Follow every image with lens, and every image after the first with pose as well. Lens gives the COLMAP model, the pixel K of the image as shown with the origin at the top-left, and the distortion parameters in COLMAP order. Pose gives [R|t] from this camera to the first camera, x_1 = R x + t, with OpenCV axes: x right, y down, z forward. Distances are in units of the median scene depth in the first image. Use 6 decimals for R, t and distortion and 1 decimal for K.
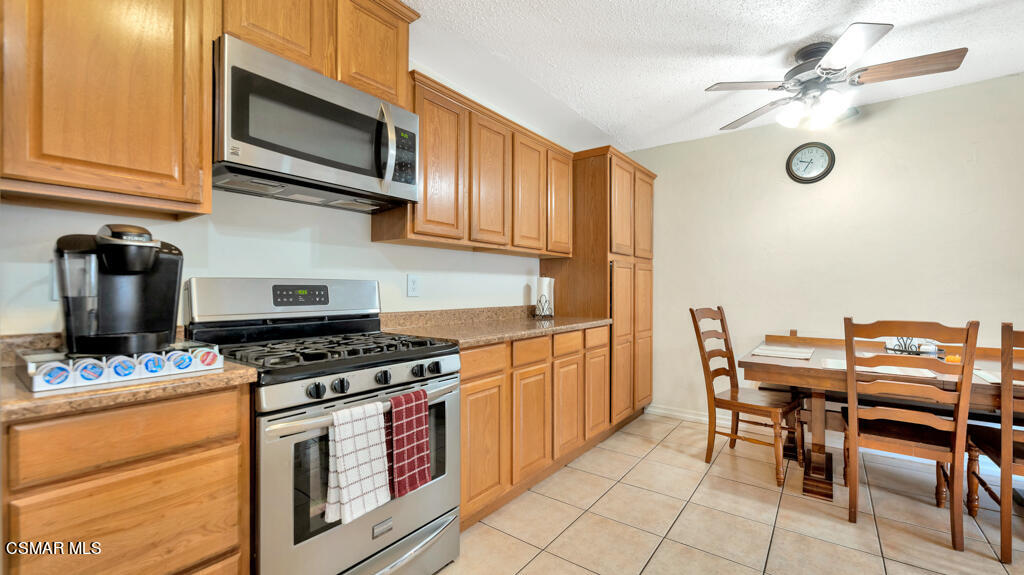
lens RADIAL K [[415.6, 0, 539.8], [0, 415.6, 289.1], [0, 0, 1]] dist [0.006960, -0.001797]
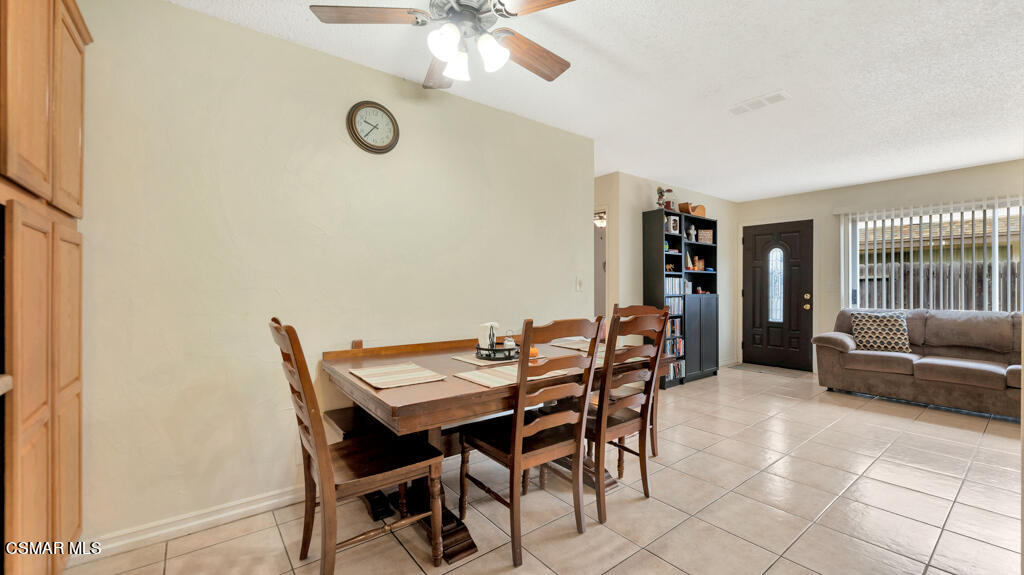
lens RADIAL K [[415.6, 0, 528.4], [0, 415.6, 285.1], [0, 0, 1]] dist [0.006960, -0.001797]
pose [[0.281562, 0.003849, 0.959535, -0.040689], [0.002036, 0.999987, -0.004609, 0.002637], [-0.959541, 0.003251, 0.281550, 0.672305]]
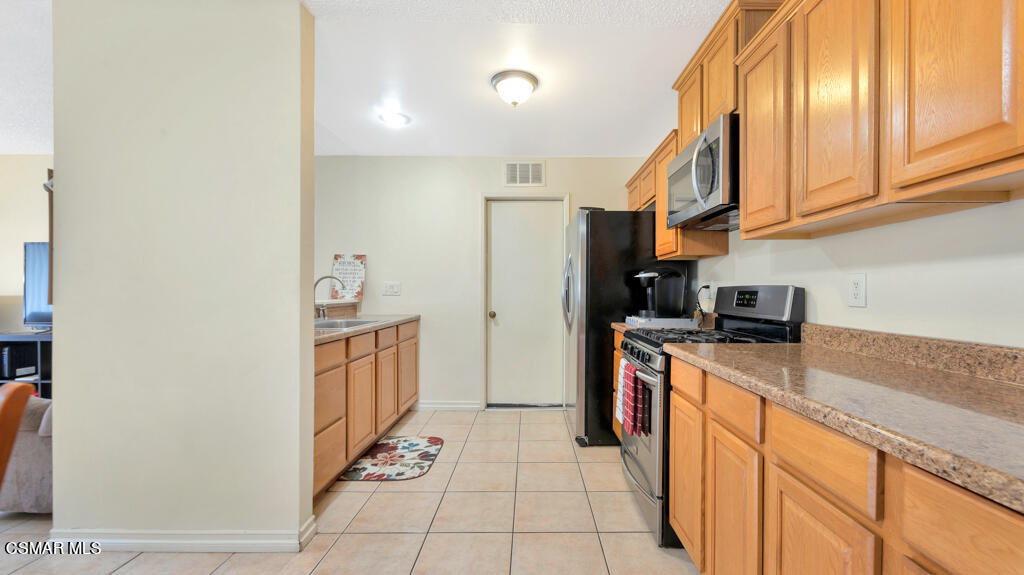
lens RADIAL K [[415.6, 0, 530.2], [0, 415.6, 293.7], [0, 0, 1]] dist [0.006960, -0.001797]
pose [[-0.825255, -0.001551, -0.564758, 0.520595], [-0.004824, 0.999979, 0.004304, -0.003786], [0.564740, 0.006276, -0.825245, 1.293202]]
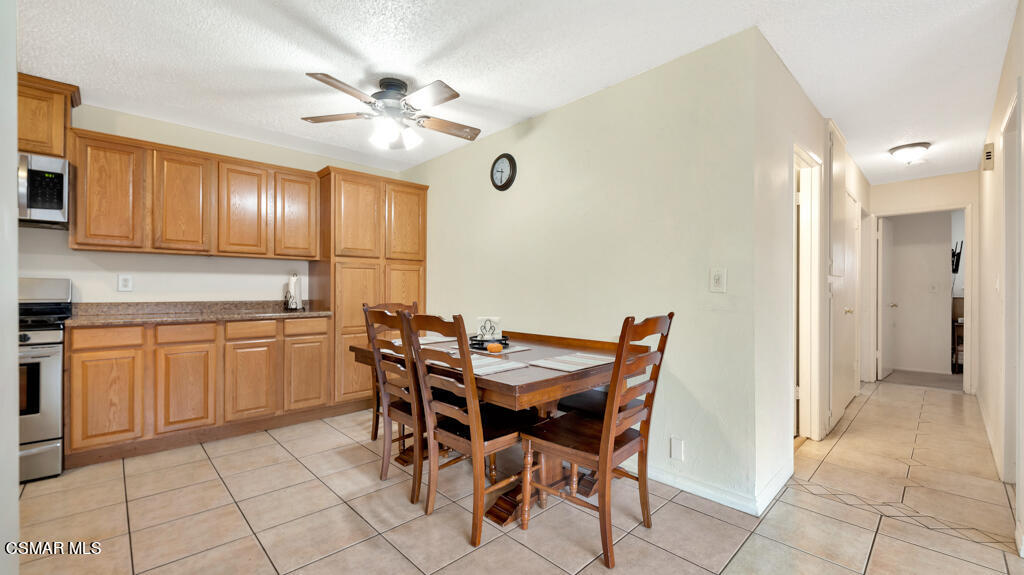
lens RADIAL K [[415.6, 0, 538.0], [0, 415.6, 286.6], [0, 0, 1]] dist [0.006960, -0.001797]
pose [[0.986258, -0.001419, -0.165206, 1.250420], [-0.000490, 0.999934, -0.011513, 0.017670], [0.165211, 0.011435, 0.986192, -0.094837]]
